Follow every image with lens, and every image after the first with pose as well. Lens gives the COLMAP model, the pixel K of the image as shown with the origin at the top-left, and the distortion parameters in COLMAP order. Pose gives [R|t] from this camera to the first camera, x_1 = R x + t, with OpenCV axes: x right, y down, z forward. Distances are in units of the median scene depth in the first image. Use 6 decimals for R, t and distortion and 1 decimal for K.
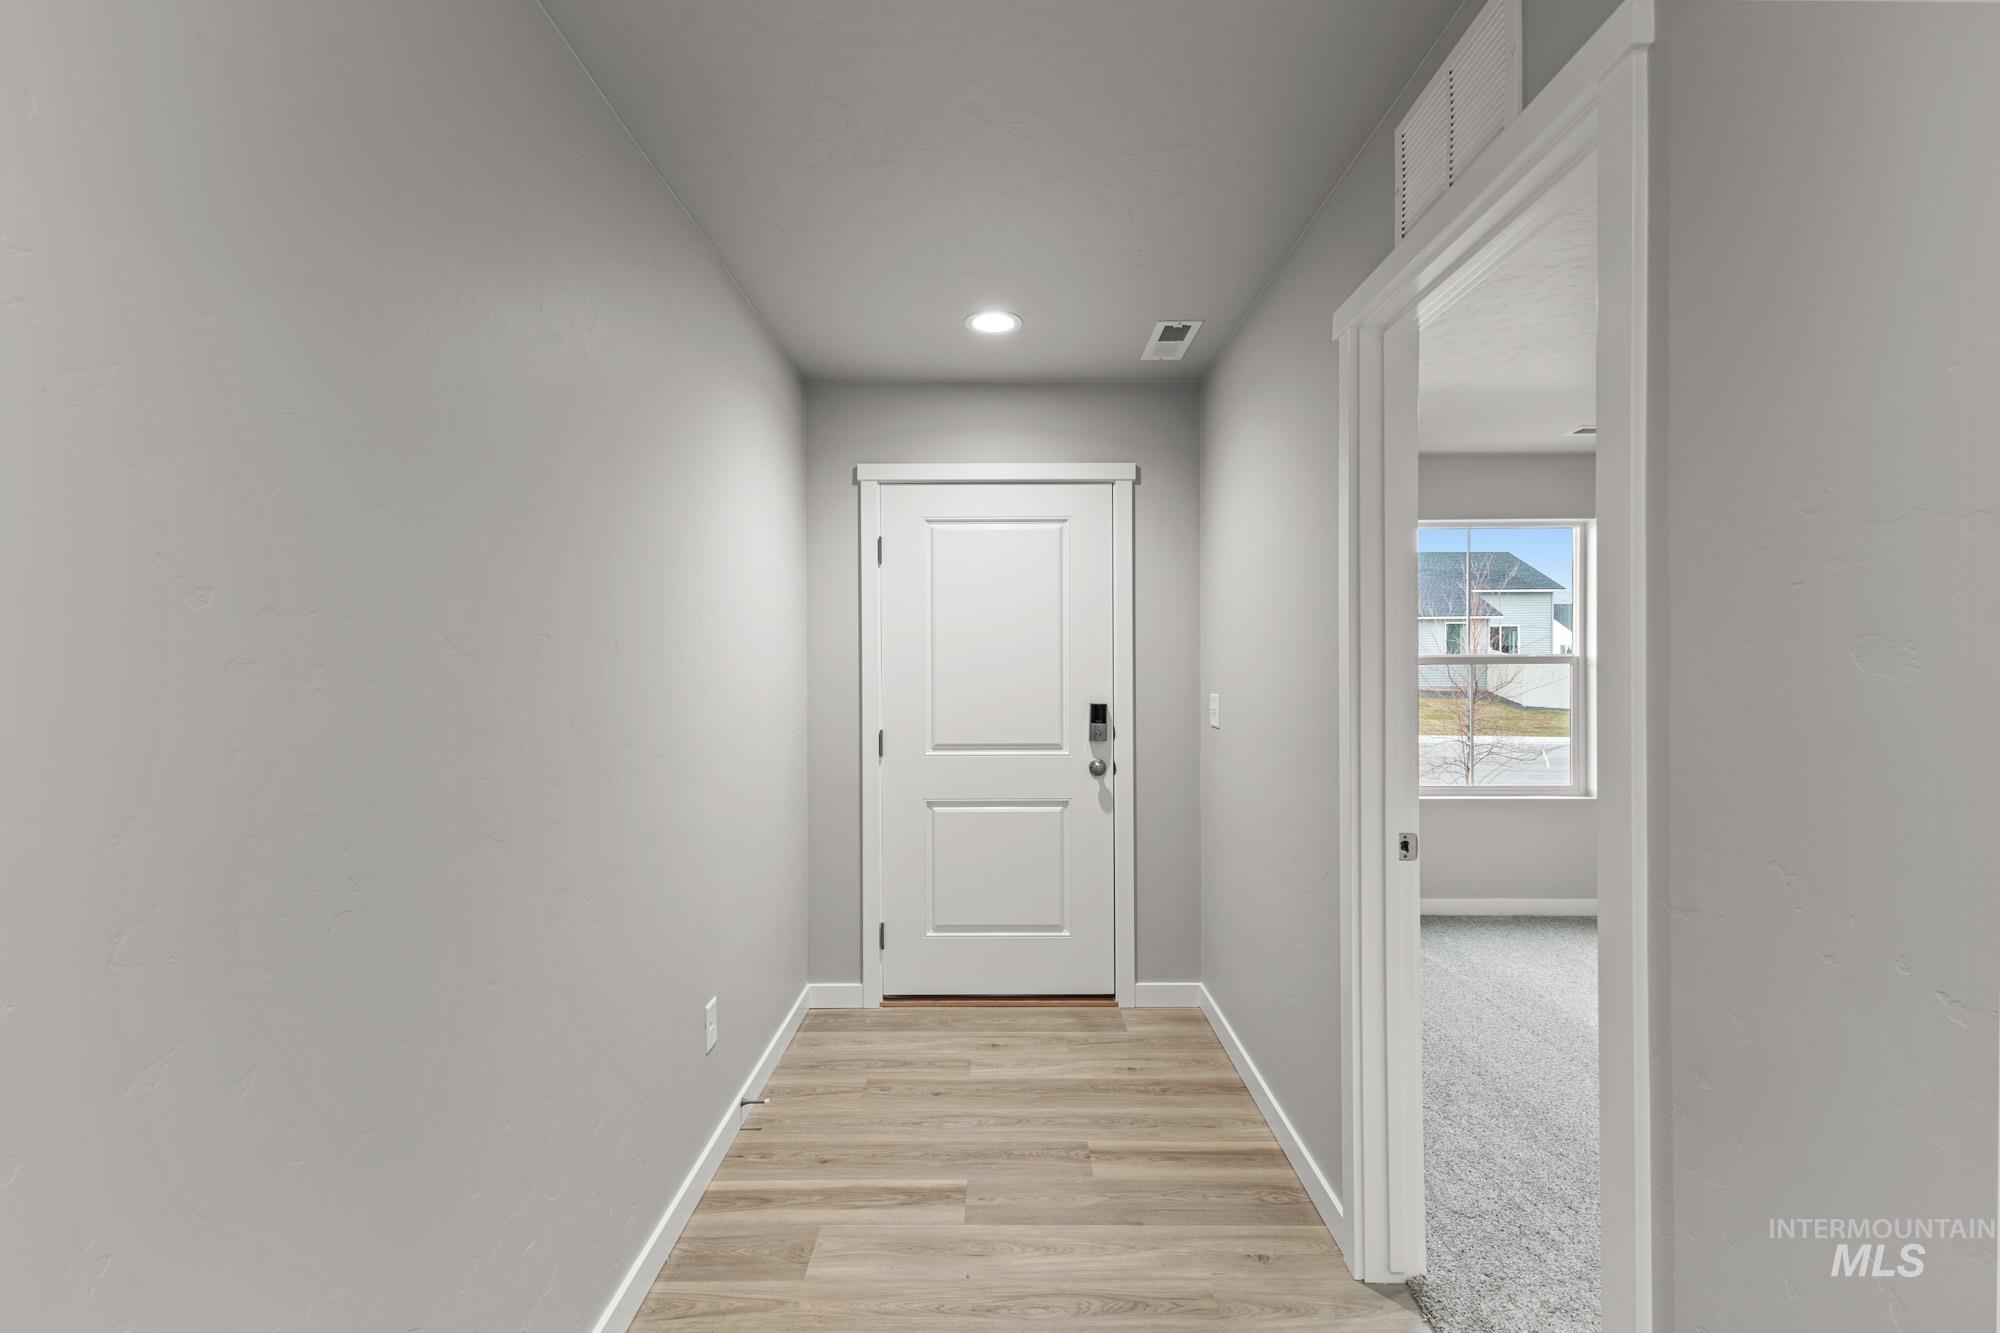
lens RADIAL K [[872.4, 0, 1007.4], [0, 872.4, 666.8], [0, 0, 1]] dist [0.013296, -0.003189]
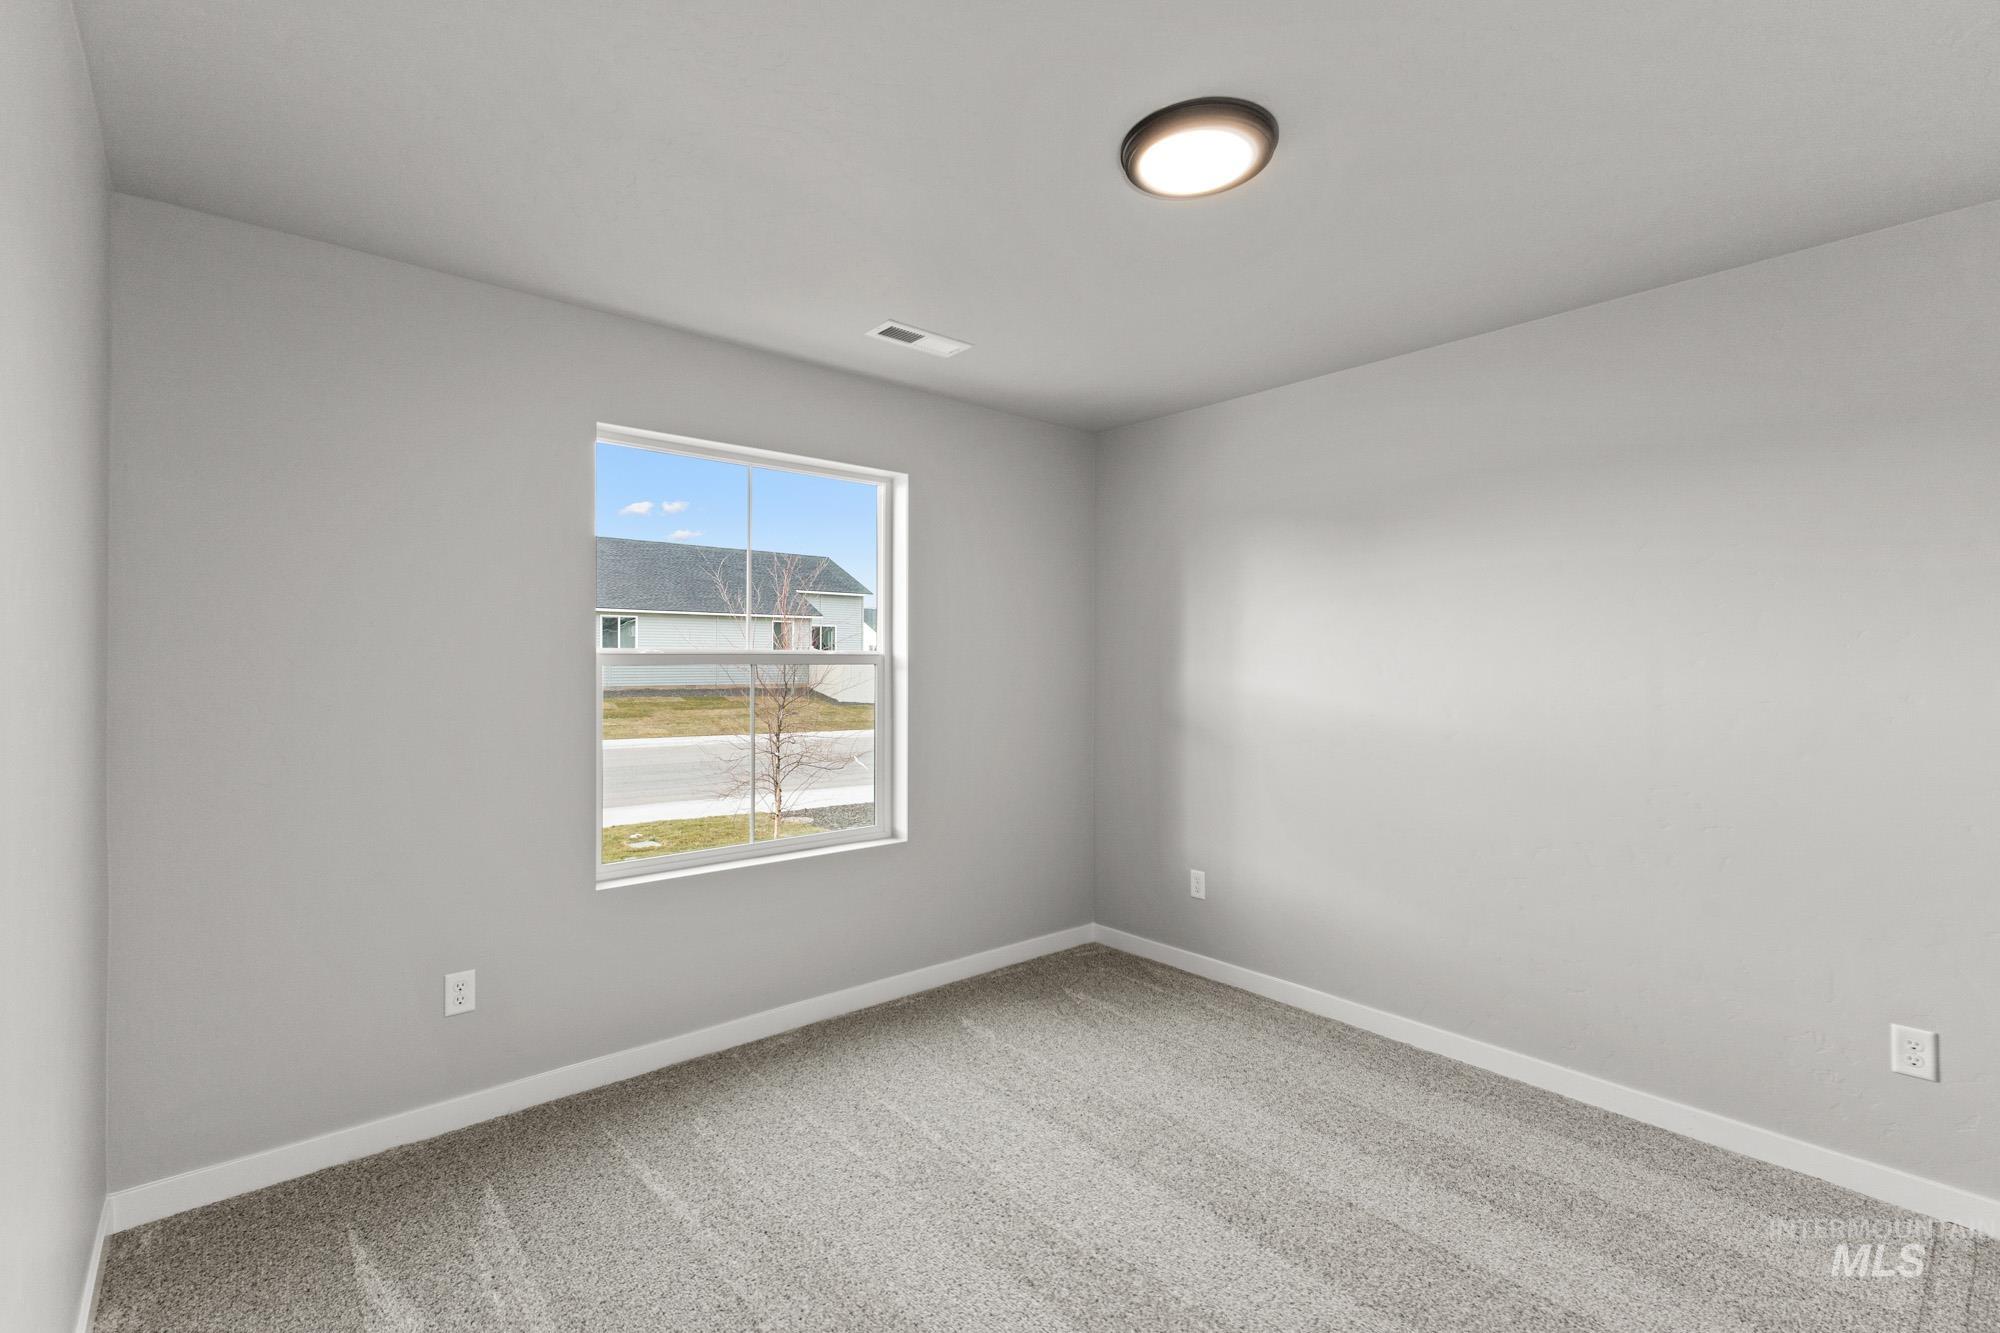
lens RADIAL K [[872.4, 0, 1002.1], [0, 872.4, 666.7], [0, 0, 1]] dist [0.013296, -0.003189]
pose [[0.755908, -0.000065, 0.654677, 0.119191], [-0.002022, 0.999995, 0.002434, -0.001582], [-0.654674, -0.003163, 0.755904, 0.184575]]
